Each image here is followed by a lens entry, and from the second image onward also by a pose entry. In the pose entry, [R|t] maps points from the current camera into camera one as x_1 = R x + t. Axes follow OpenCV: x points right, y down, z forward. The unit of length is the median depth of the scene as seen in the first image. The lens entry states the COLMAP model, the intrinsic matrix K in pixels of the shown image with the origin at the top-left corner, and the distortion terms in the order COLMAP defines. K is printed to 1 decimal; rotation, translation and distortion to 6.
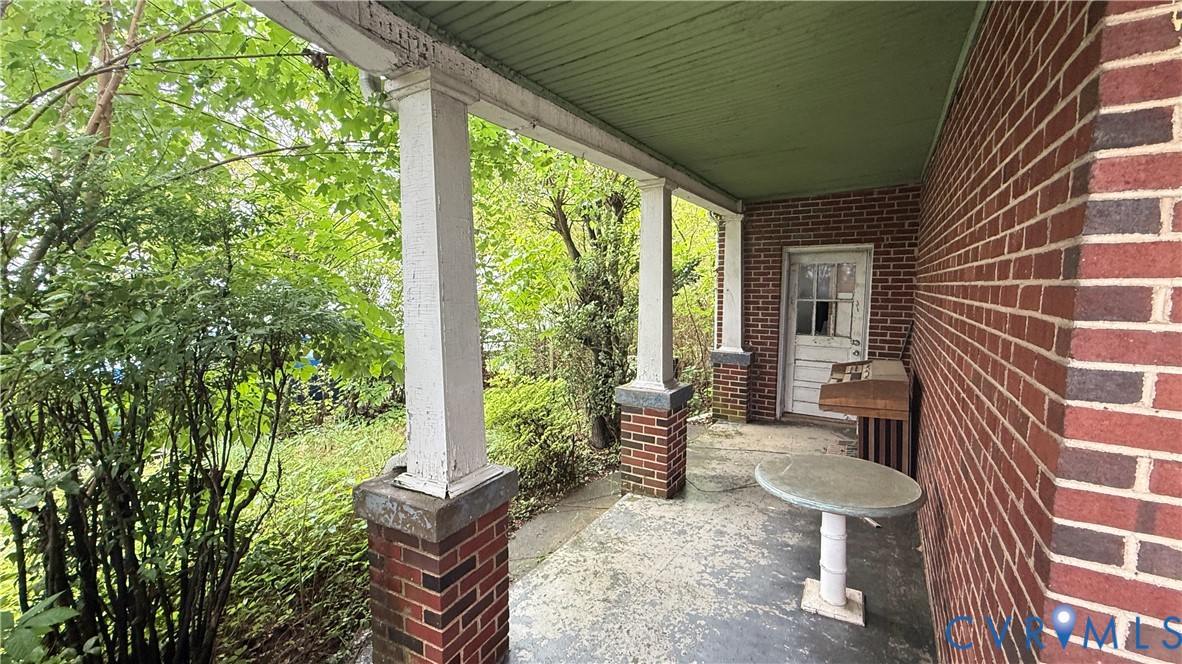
lens RADIAL K [[470.5, 0, 588.9], [0, 470.5, 331.5], [0, 0, 1]] dist [0.001562, -0.000213]
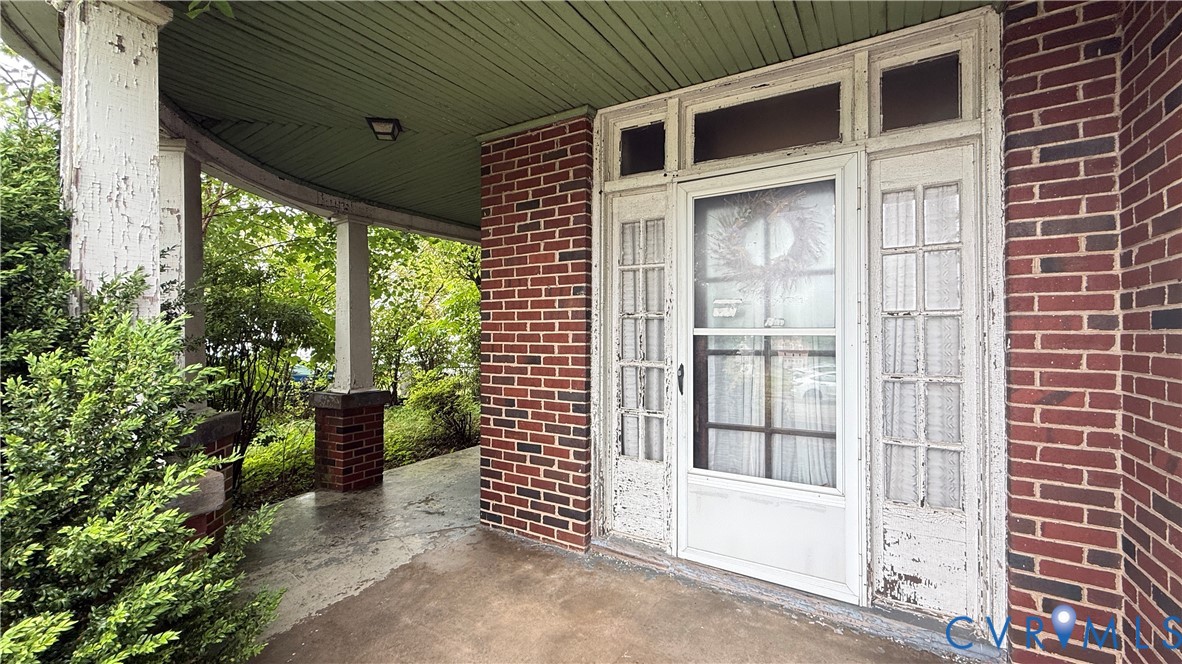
lens RADIAL K [[470.5, 0, 588.9], [0, 470.5, 331.5], [0, 0, 1]] dist [0.001562, -0.000213]
pose [[0.999952, -0.003807, -0.008996, 0.826986], [0.002861, 0.994688, -0.102895, 0.270914], [0.009340, 0.102864, 0.994652, -1.206321]]
